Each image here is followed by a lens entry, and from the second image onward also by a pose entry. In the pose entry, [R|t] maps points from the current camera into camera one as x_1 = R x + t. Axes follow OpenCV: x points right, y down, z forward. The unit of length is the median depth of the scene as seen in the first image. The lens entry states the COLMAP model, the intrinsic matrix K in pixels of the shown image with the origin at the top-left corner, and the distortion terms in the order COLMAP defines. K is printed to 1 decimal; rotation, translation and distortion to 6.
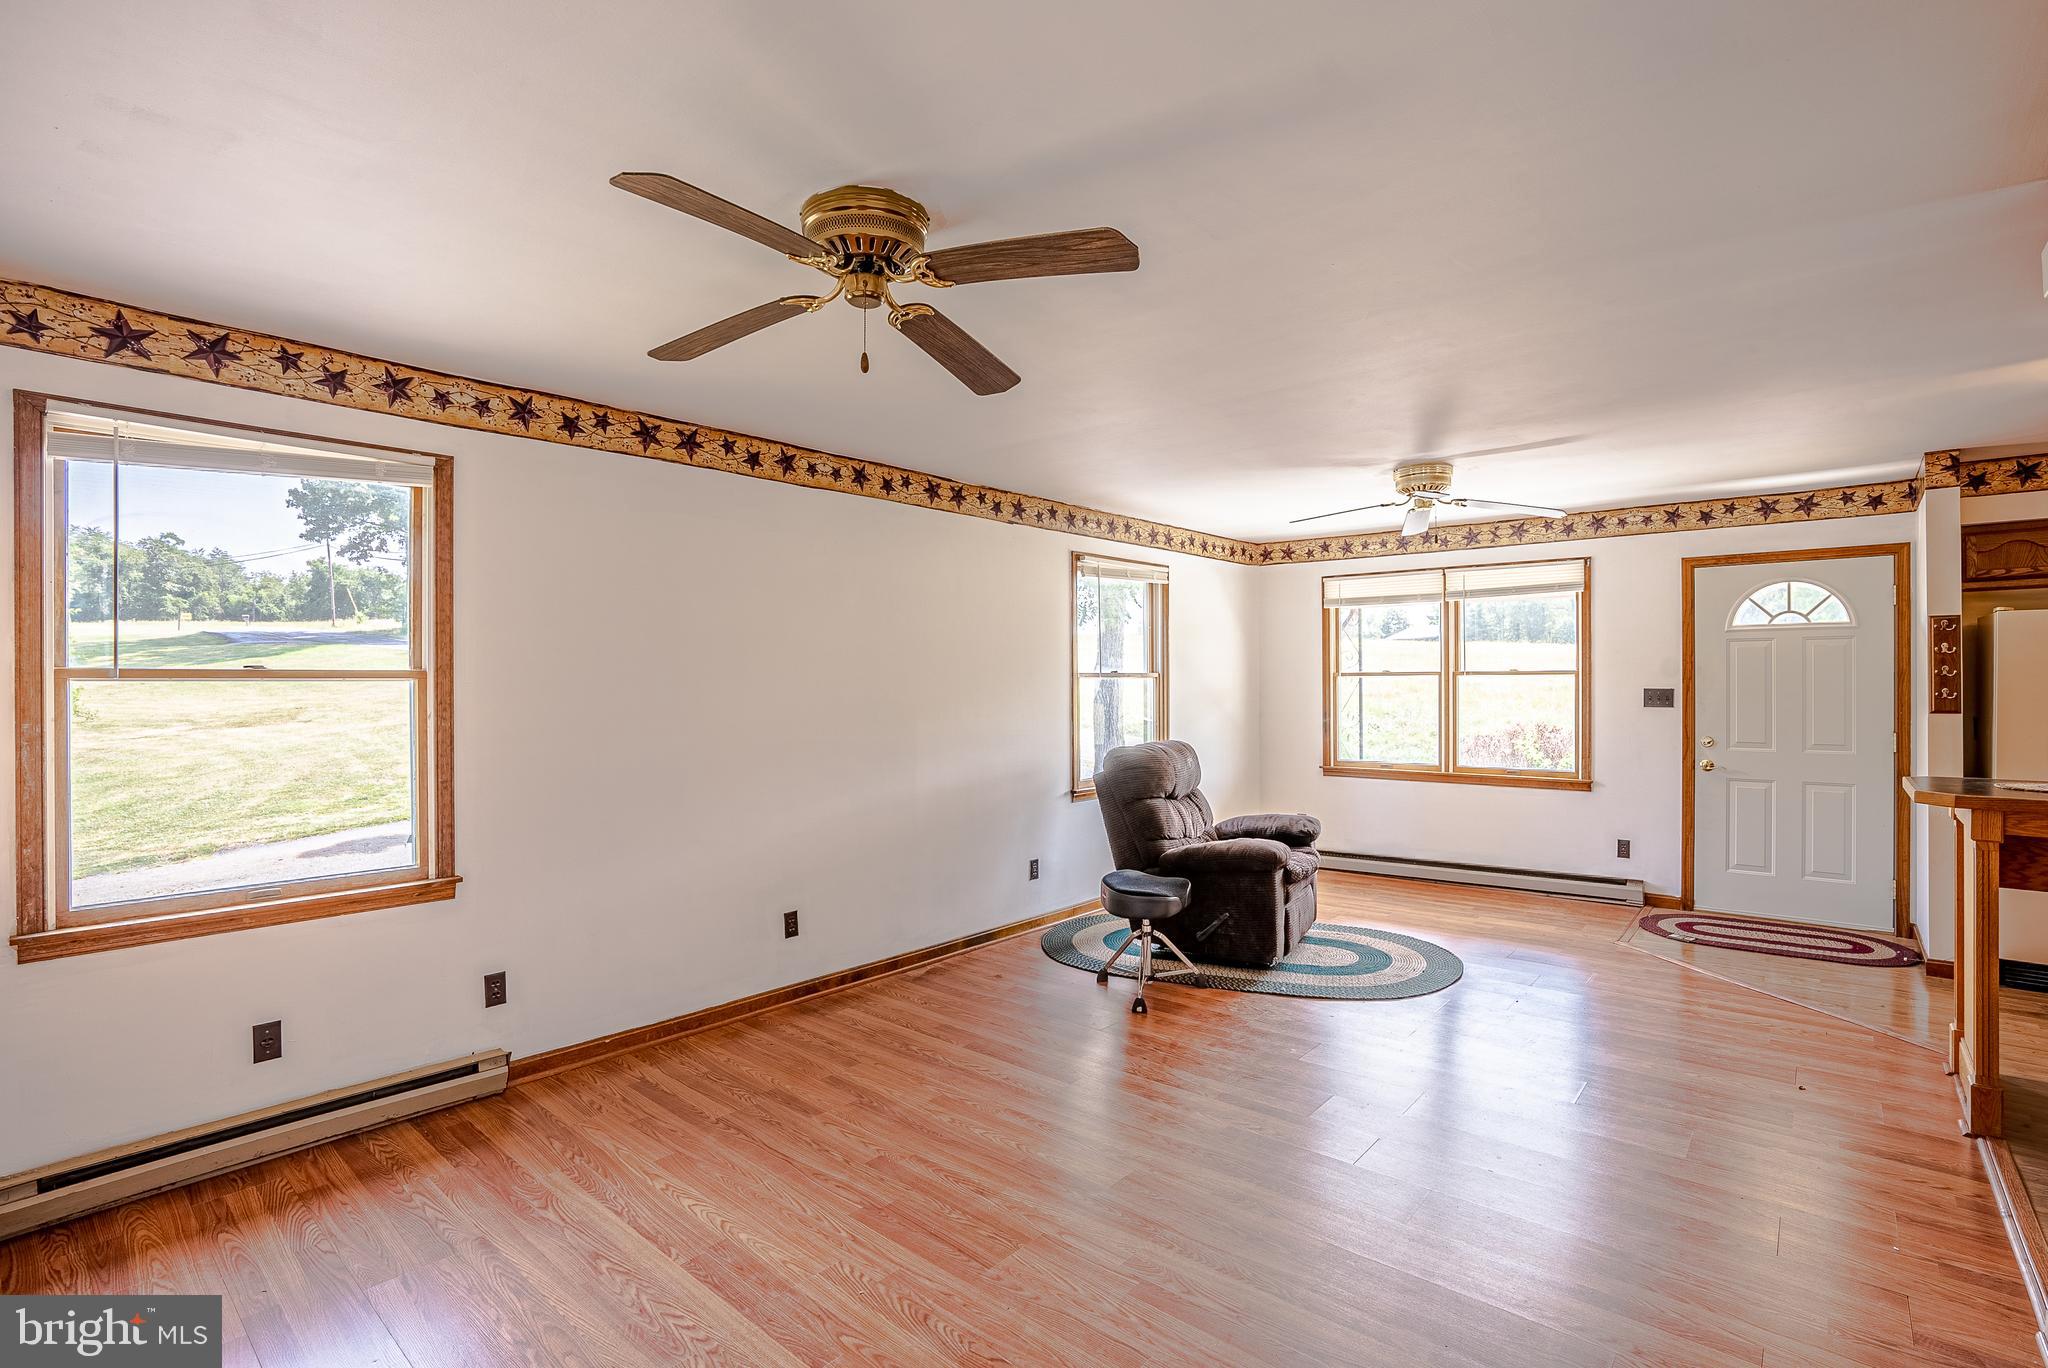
lens RADIAL K [[950.2, 0, 1065.7], [0, 950.2, 682.7], [0, 0, 1]] dist [-0.059995, 0.022811]
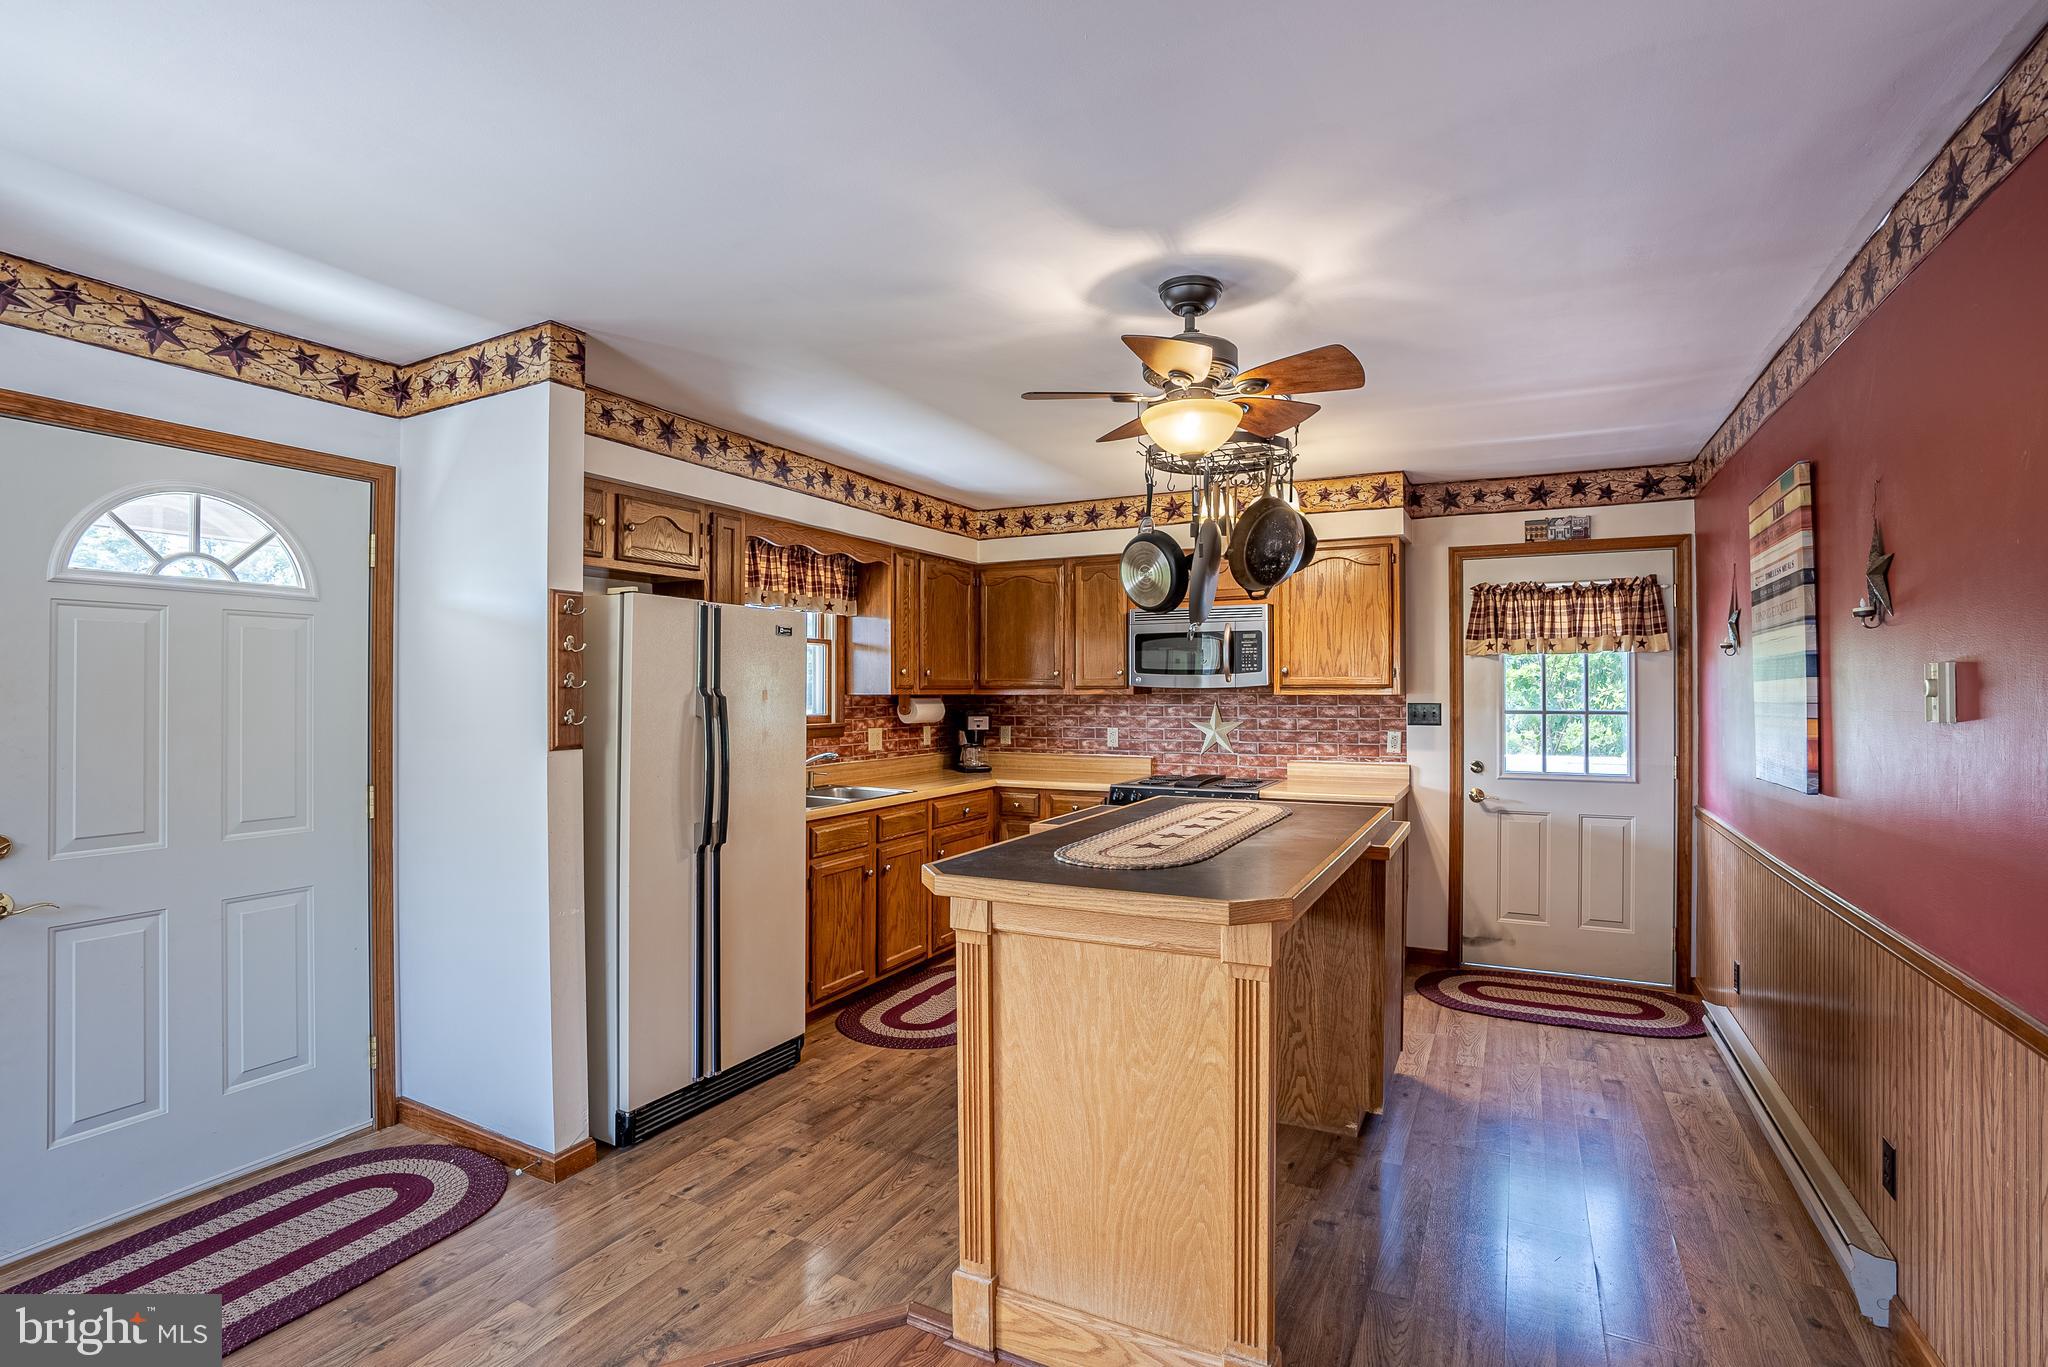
lens RADIAL K [[1003.2, 0, 997.3], [0, 1003.2, 685.2], [0, 0, 1]] dist [-0.061643, 0.037950]
pose [[-0.209936, 0.011911, 0.977643, 0.181742], [0.002929, 0.999929, -0.011553, -0.000878], [-0.977711, 0.000438, -0.209956, 0.659861]]
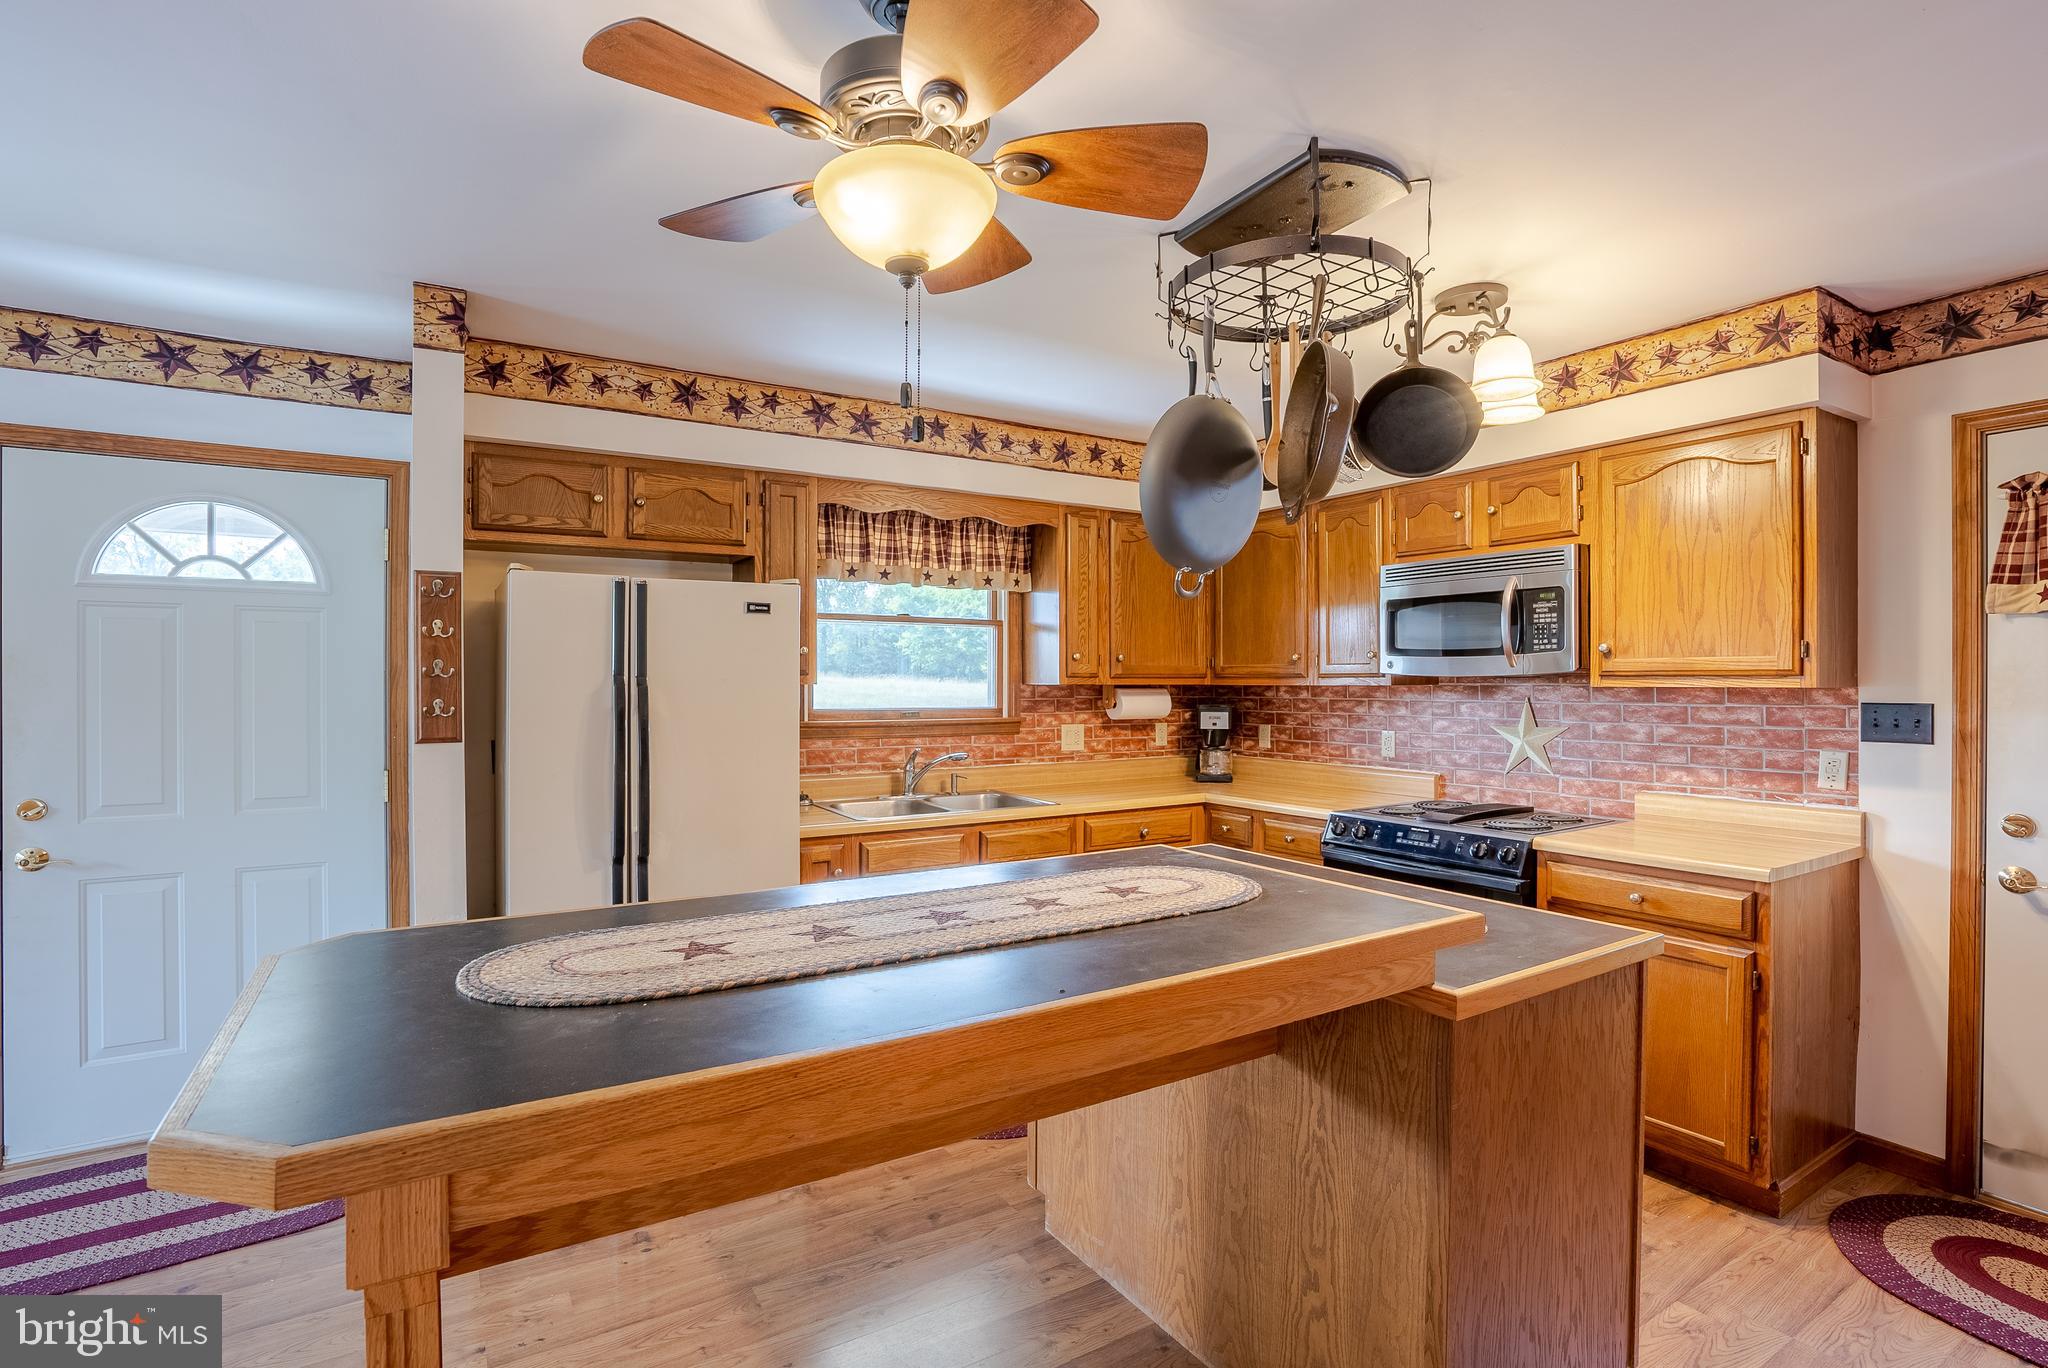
lens RADIAL K [[983.6, 0, 1013.3], [0, 983.6, 682.0], [0, 0, 1]] dist [-0.068763, 0.033341]
pose [[0.319749, 0.003883, 0.947494, 0.384640], [-0.001701, 0.999992, -0.003524, -0.002334], [-0.947501, -0.000485, 0.319753, 0.356209]]
